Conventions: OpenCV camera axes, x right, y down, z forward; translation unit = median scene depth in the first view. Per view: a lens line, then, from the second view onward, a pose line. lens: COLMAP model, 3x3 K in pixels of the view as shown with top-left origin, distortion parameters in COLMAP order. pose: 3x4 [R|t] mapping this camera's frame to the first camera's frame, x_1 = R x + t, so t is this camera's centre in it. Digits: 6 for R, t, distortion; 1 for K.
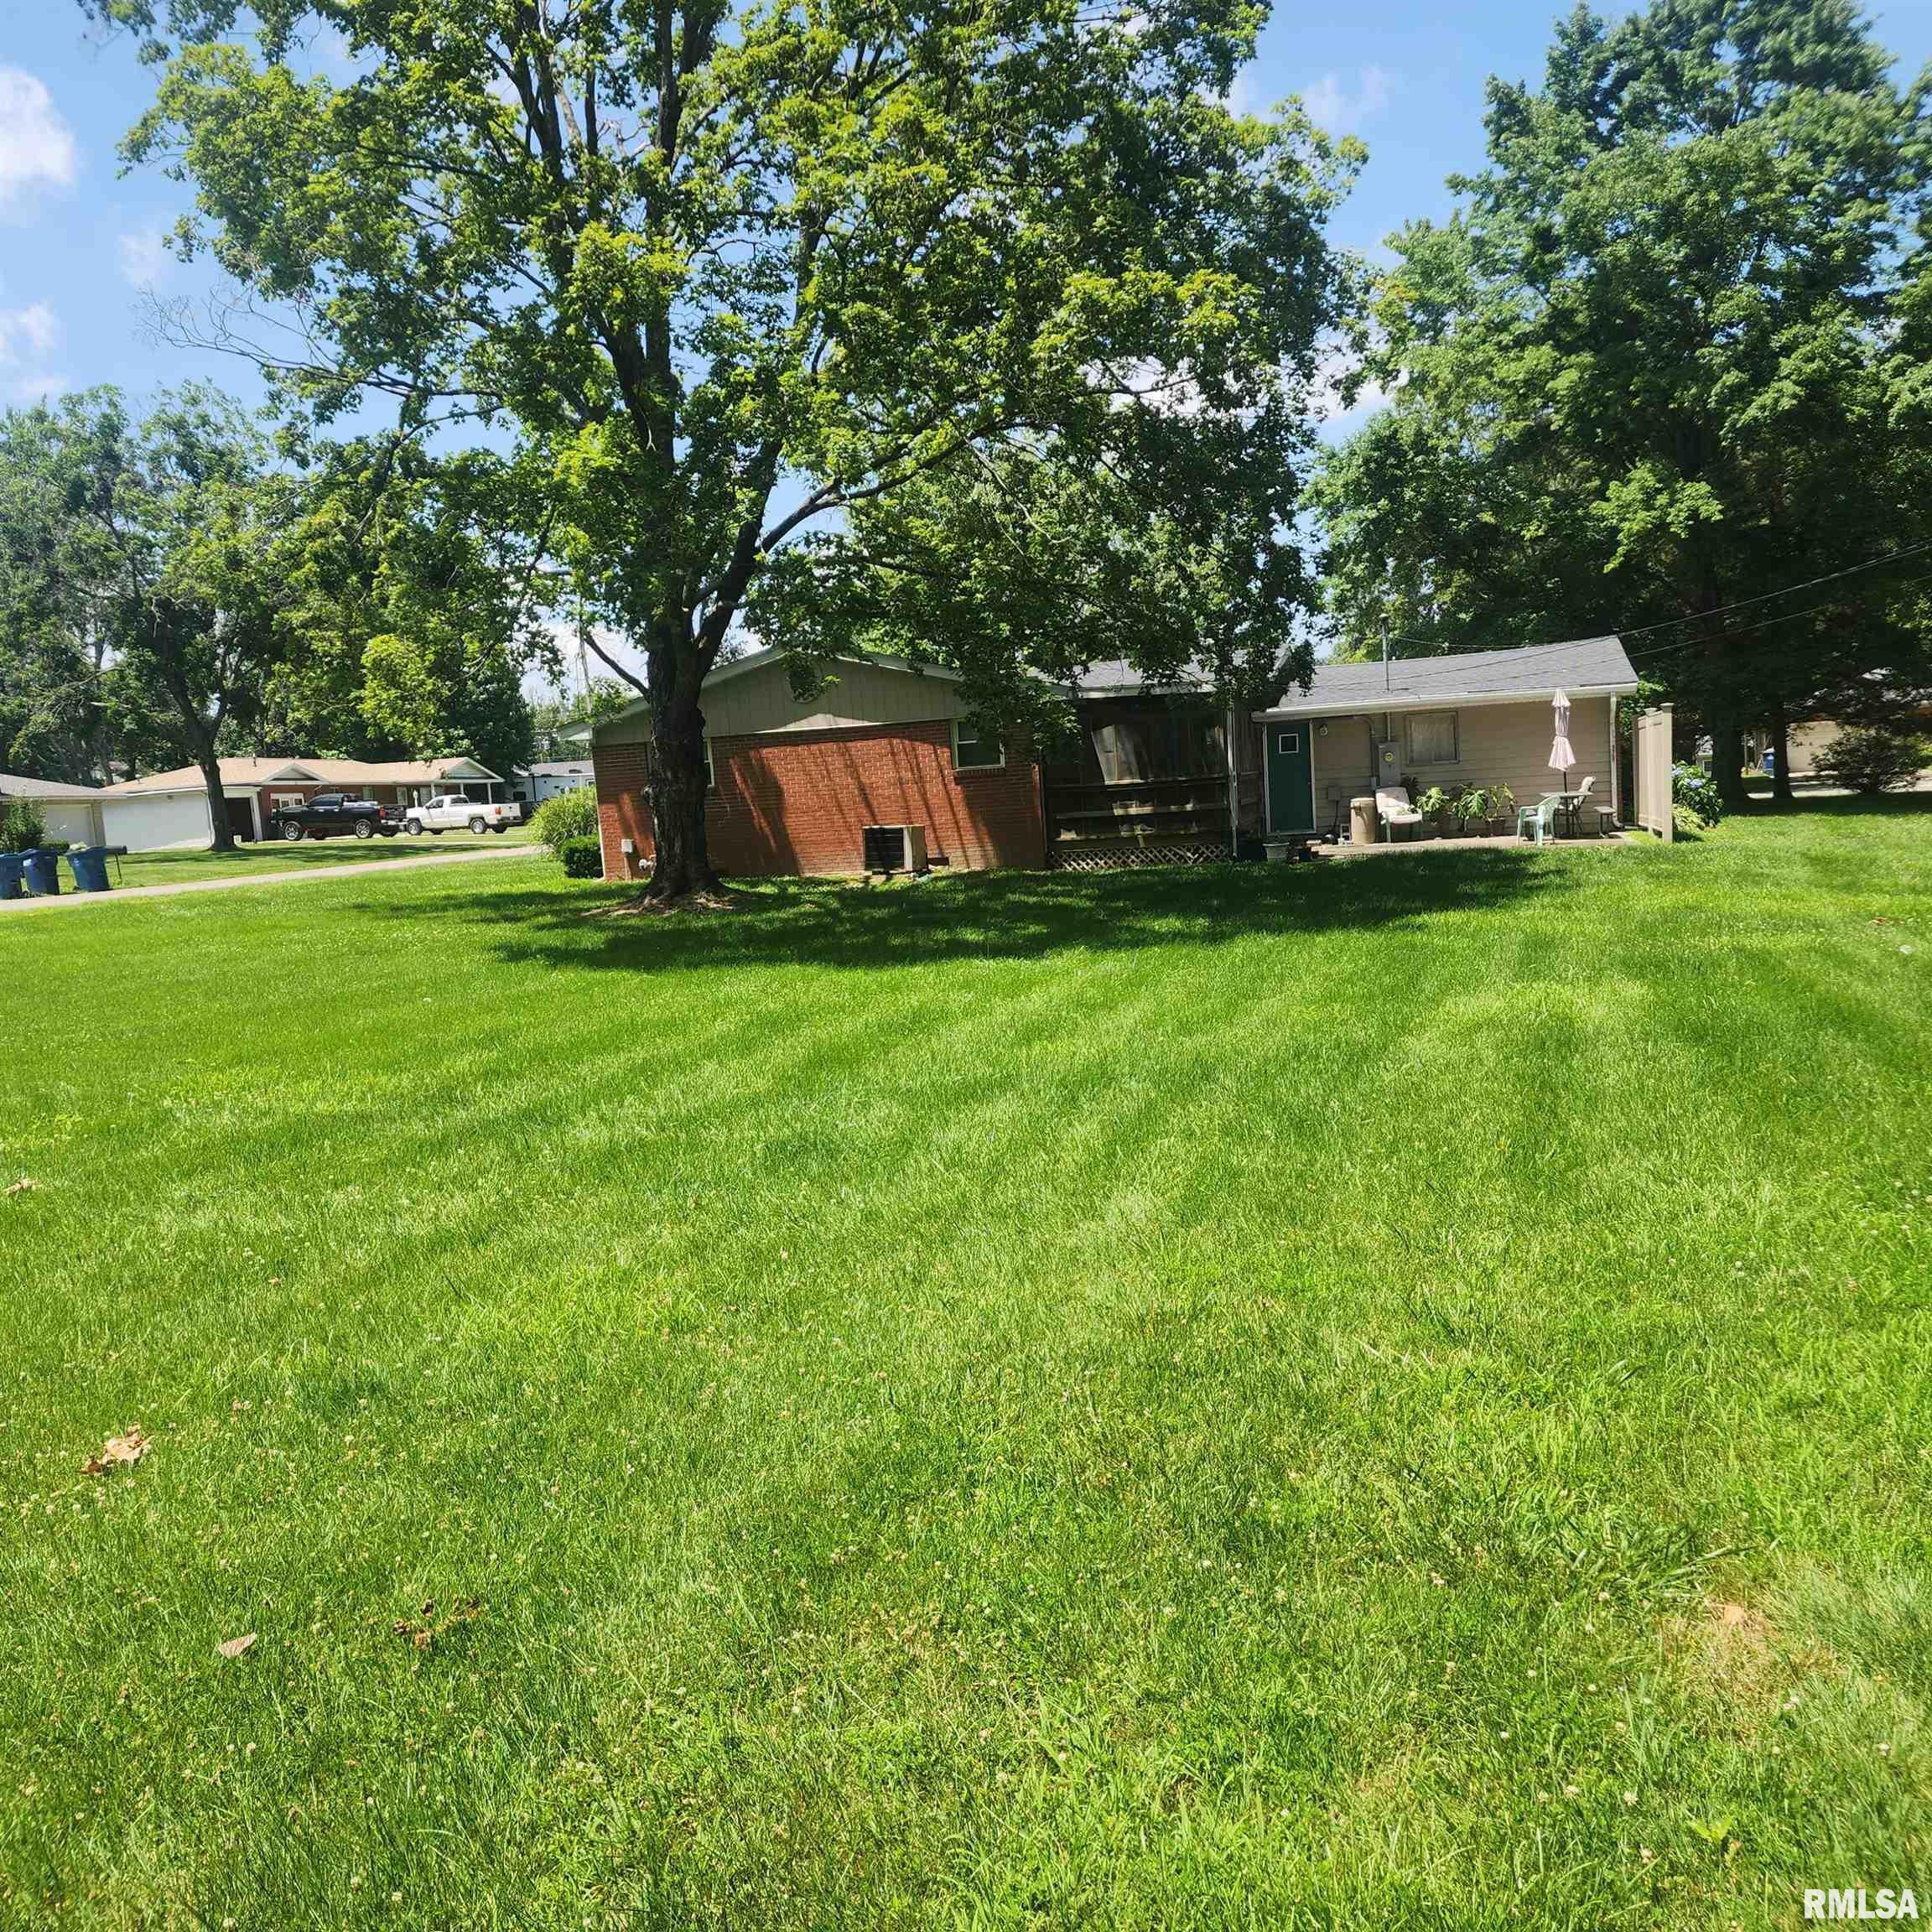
lens RADIAL K [[1738.1, 0, 972.3], [0, 1738.1, 961.0], [0, 0, 1]] dist [0.069986, -0.062886]
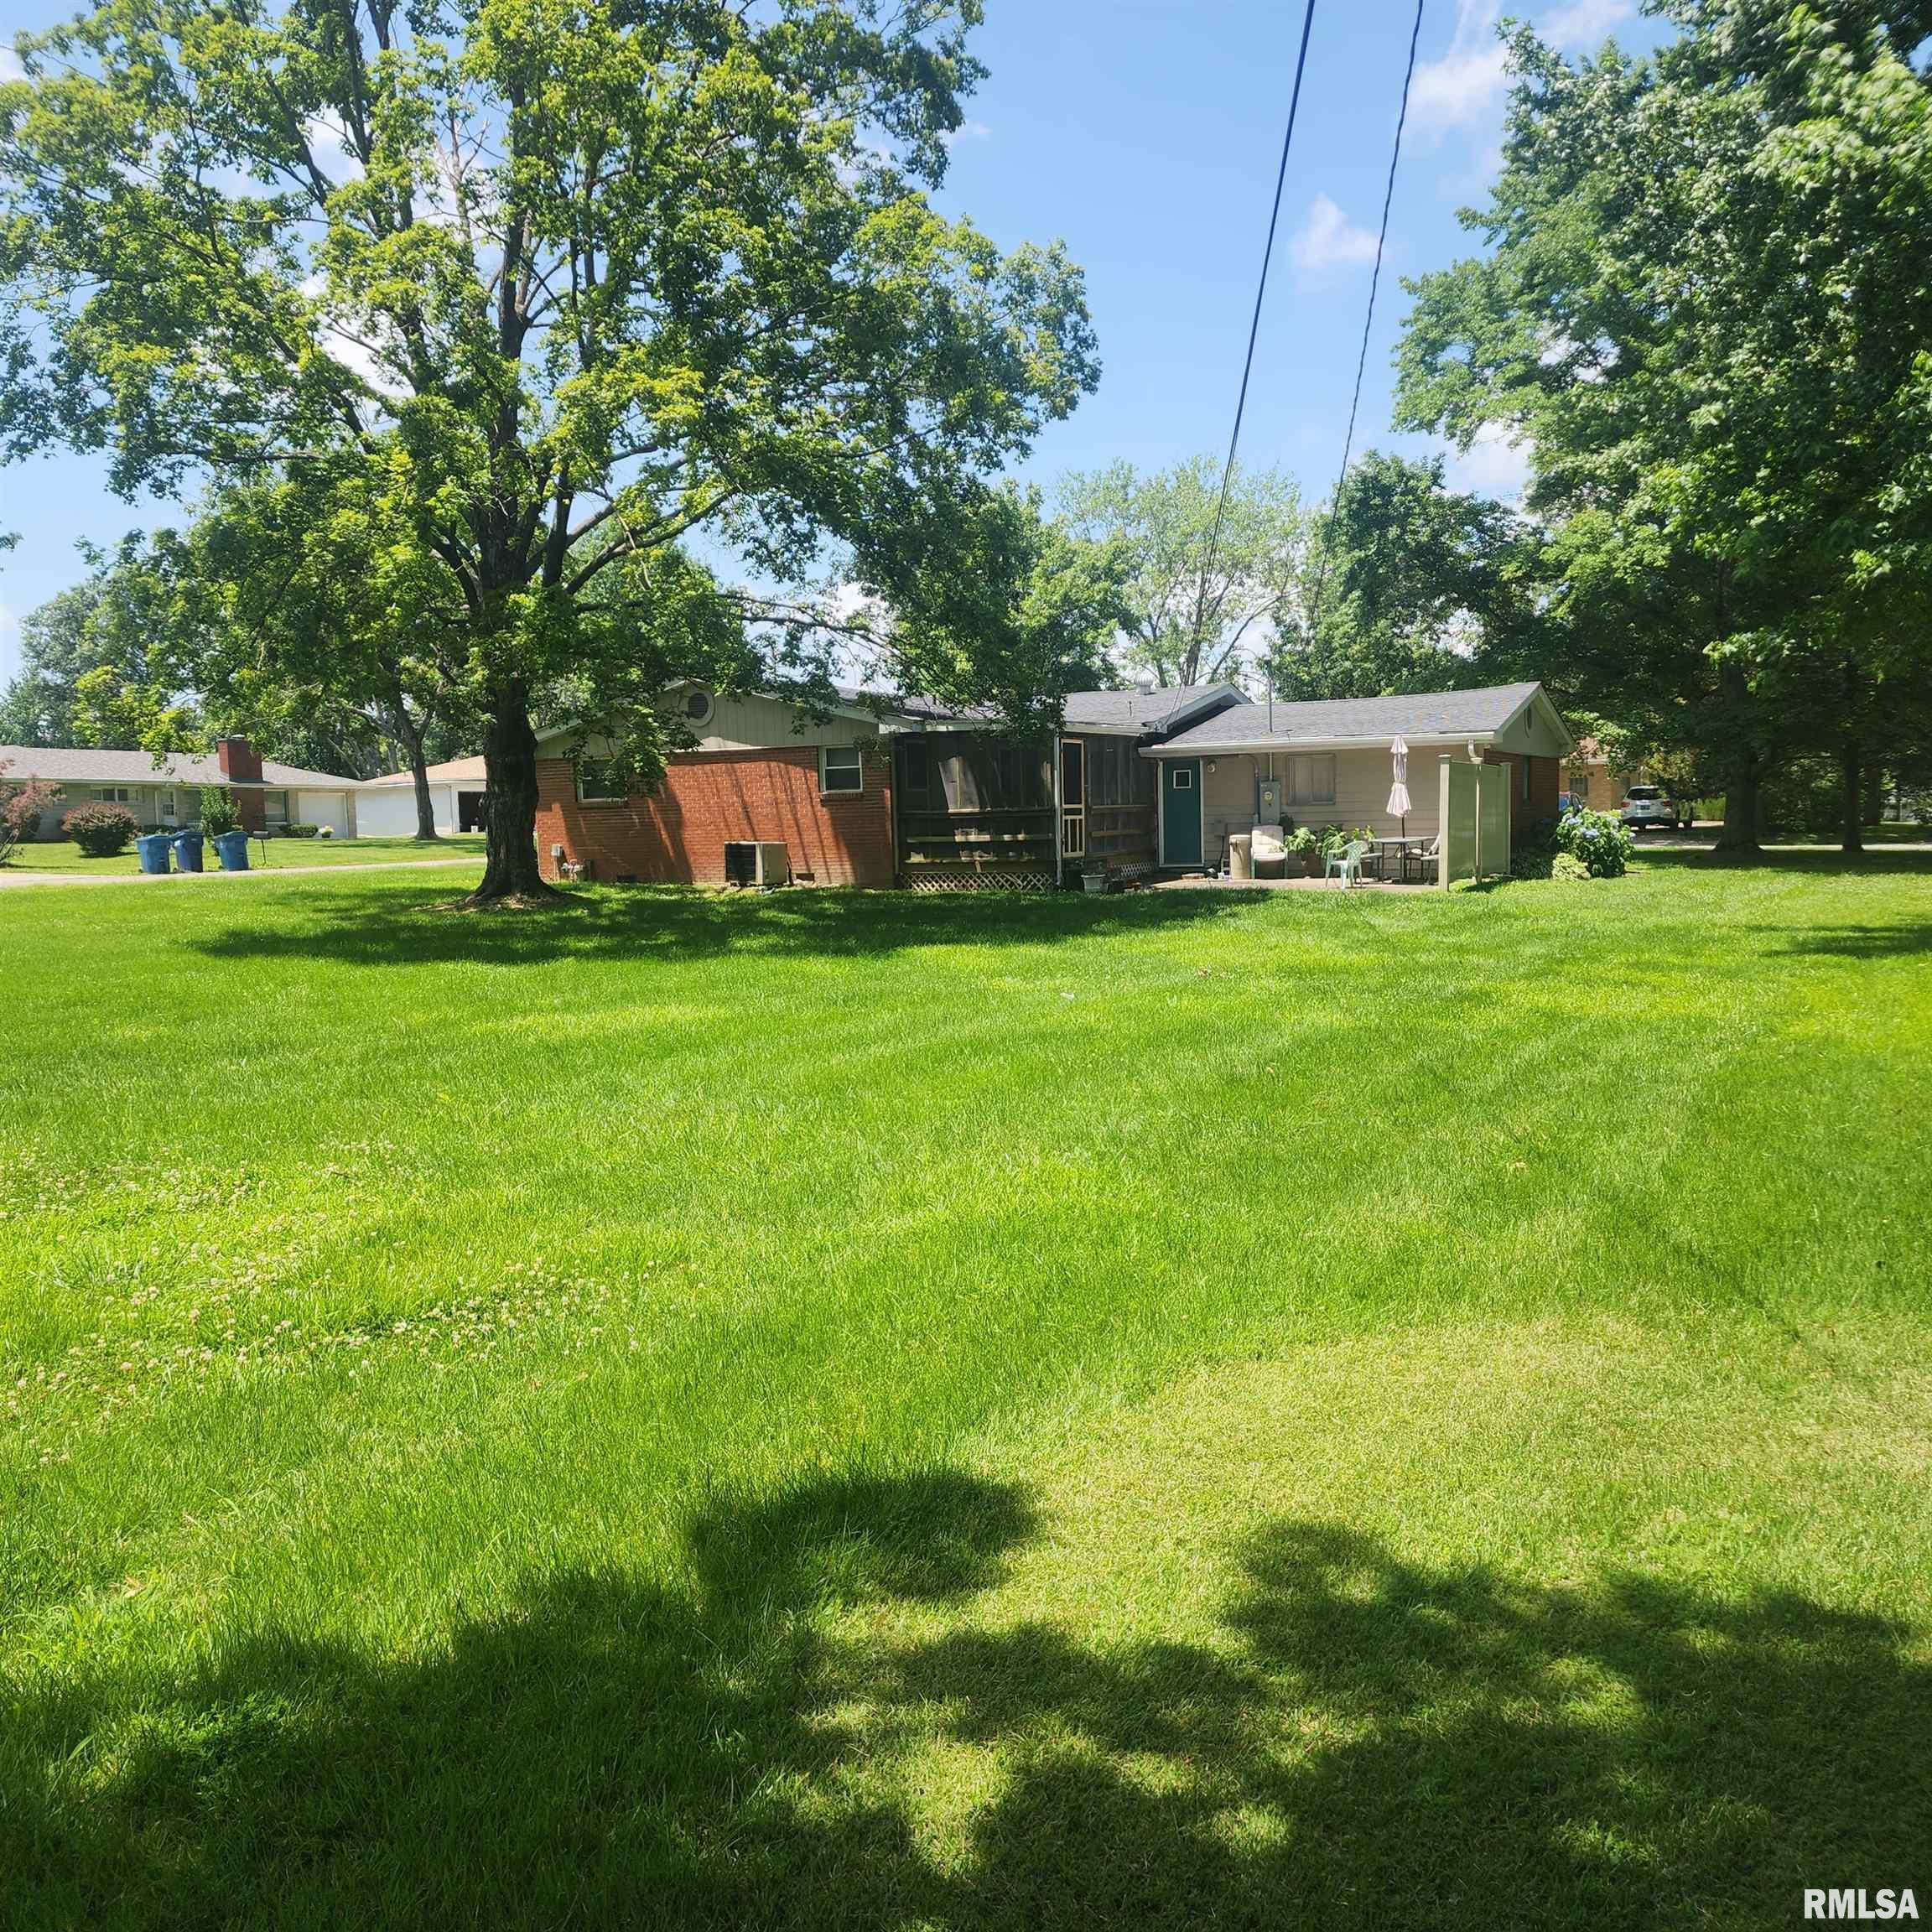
lens RADIAL K [[1738.1, 0, 972.3], [0, 1738.1, 961.0], [0, 0, 1]] dist [0.069986, -0.062886]
pose [[0.976780, 0.056504, -0.206659, 0.309233], [-0.057318, 0.998354, 0.002049, -0.013200], [0.206434, 0.009844, 0.978411, -0.037903]]
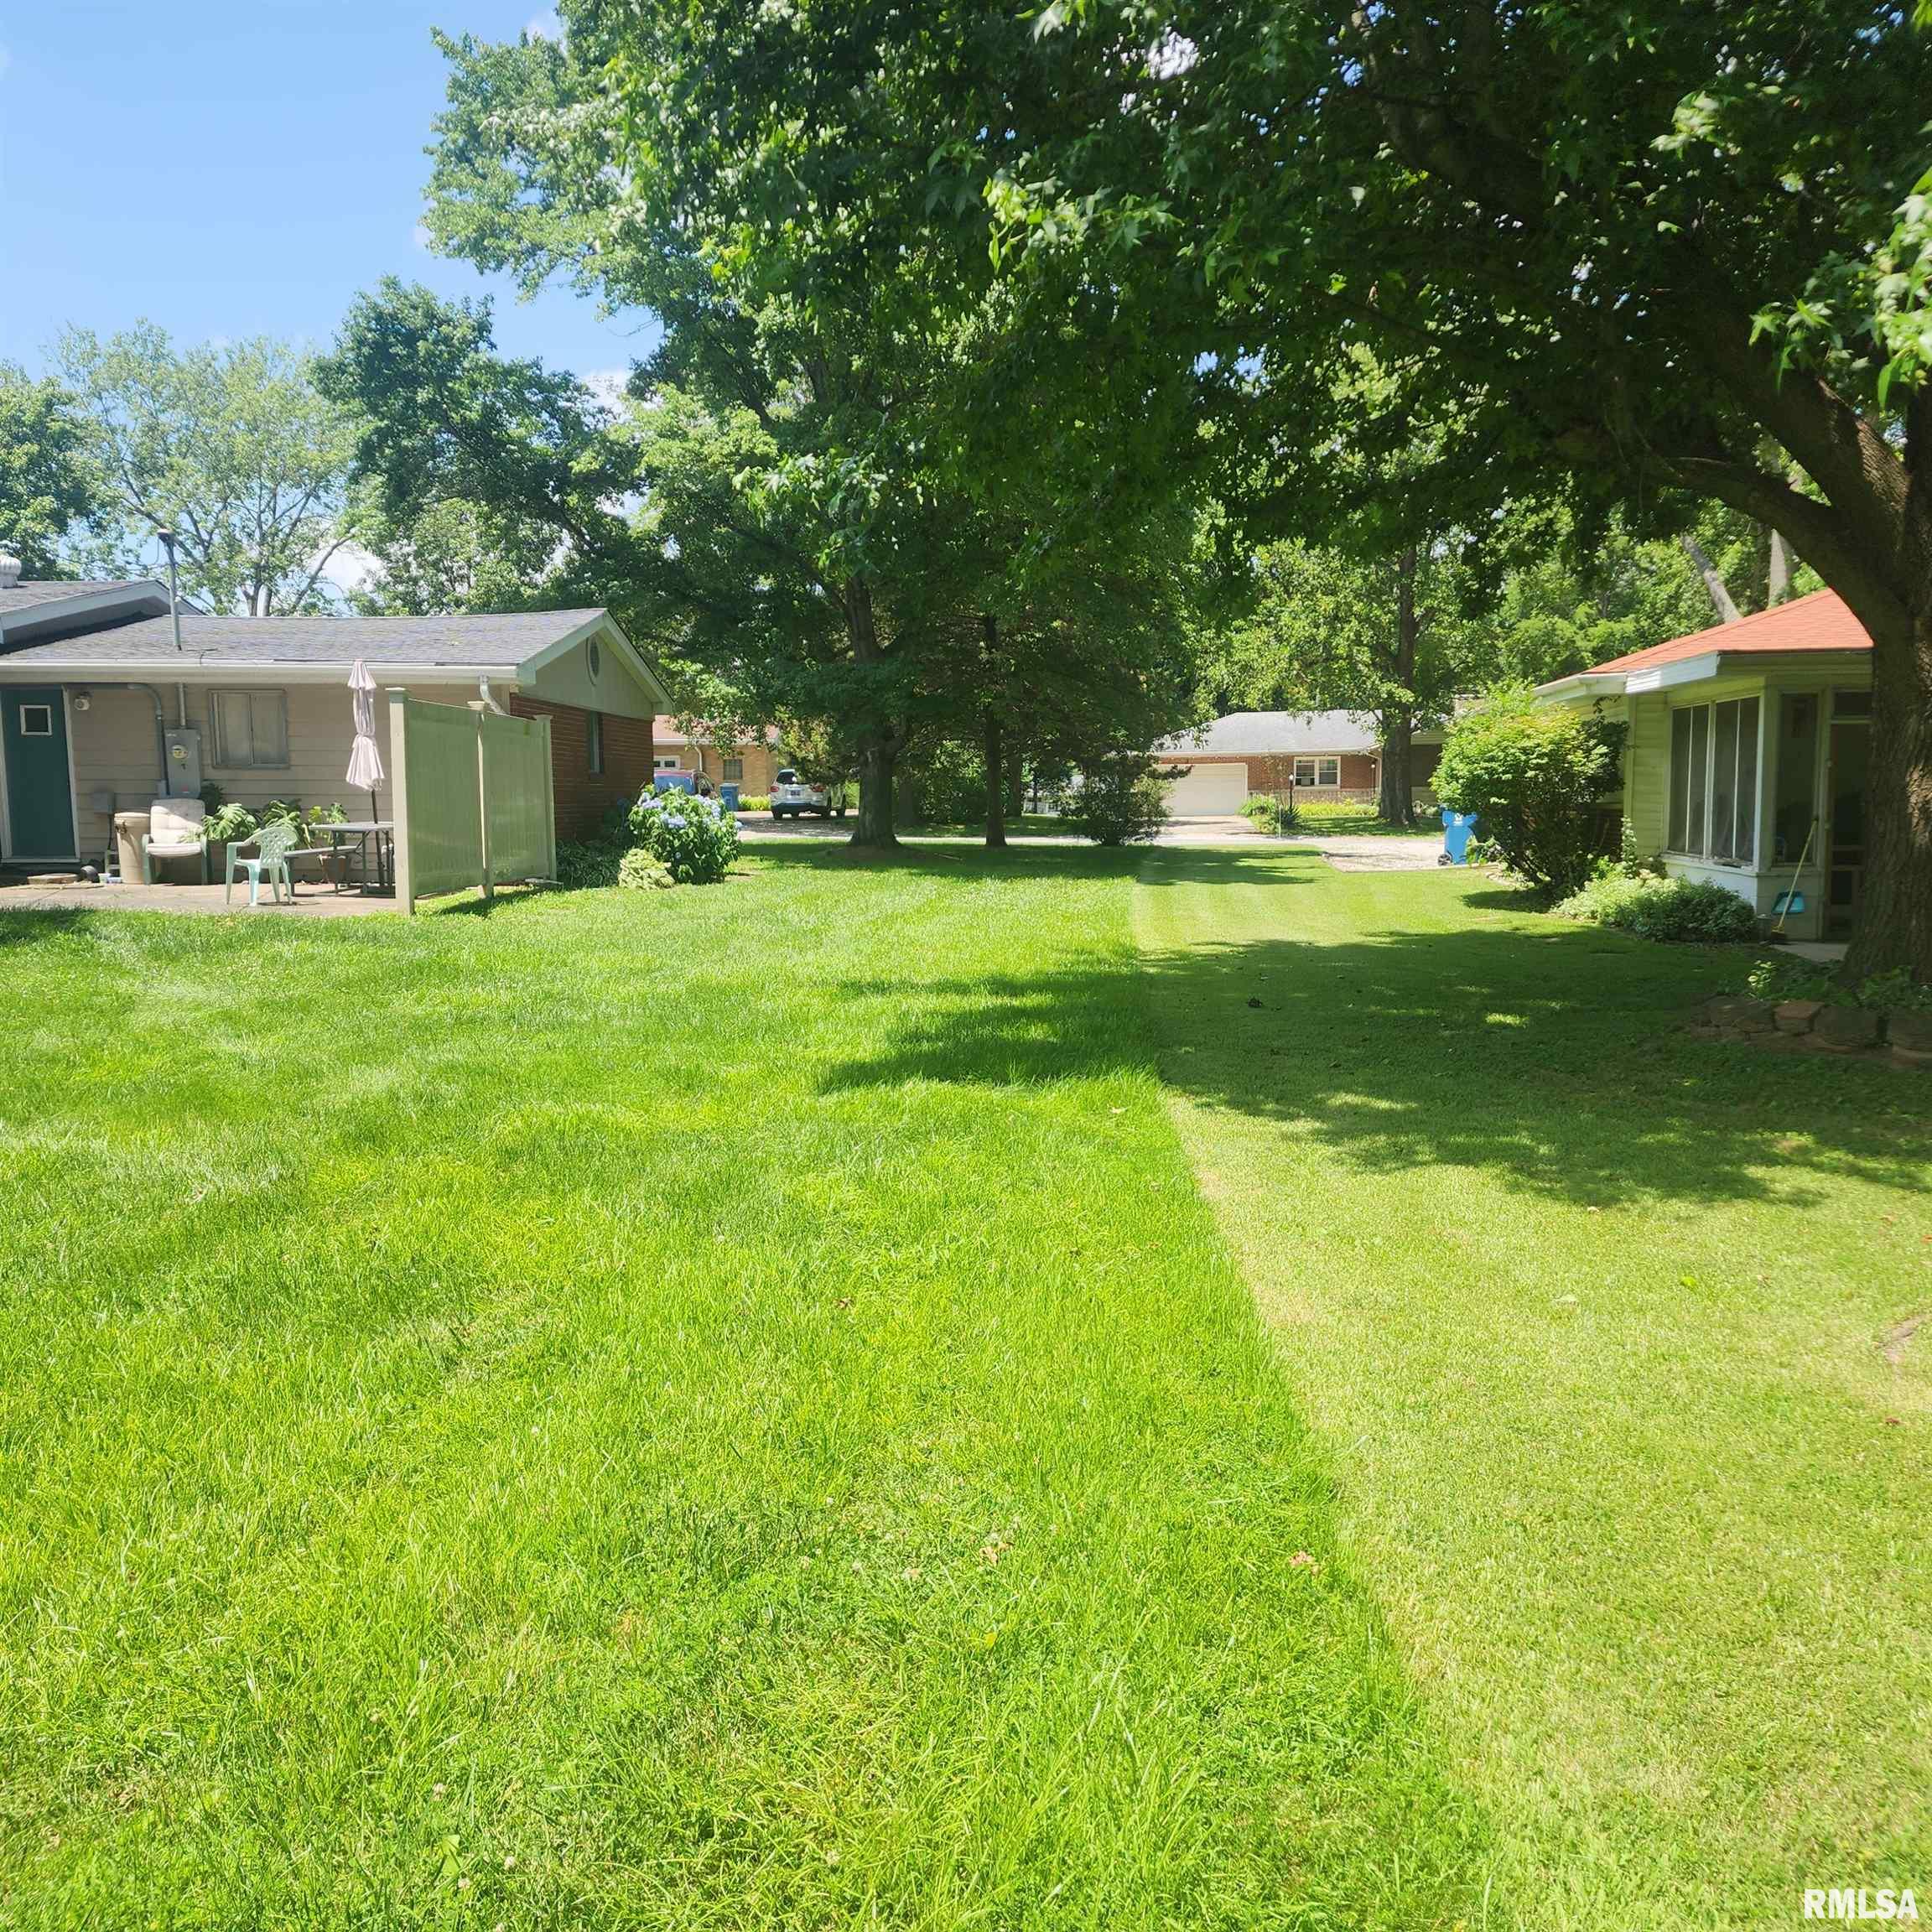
lens RADIAL K [[1676.4, 0, 988.3], [0, 1676.4, 972.8], [0, 0, 1]] dist [0.115959, -0.138314]
pose [[0.968731, 0.034077, 0.245764, 0.407238], [-0.035347, 0.999375, 0.000759, -0.049857], [-0.245584, -0.009423, 0.969329, 0.336575]]
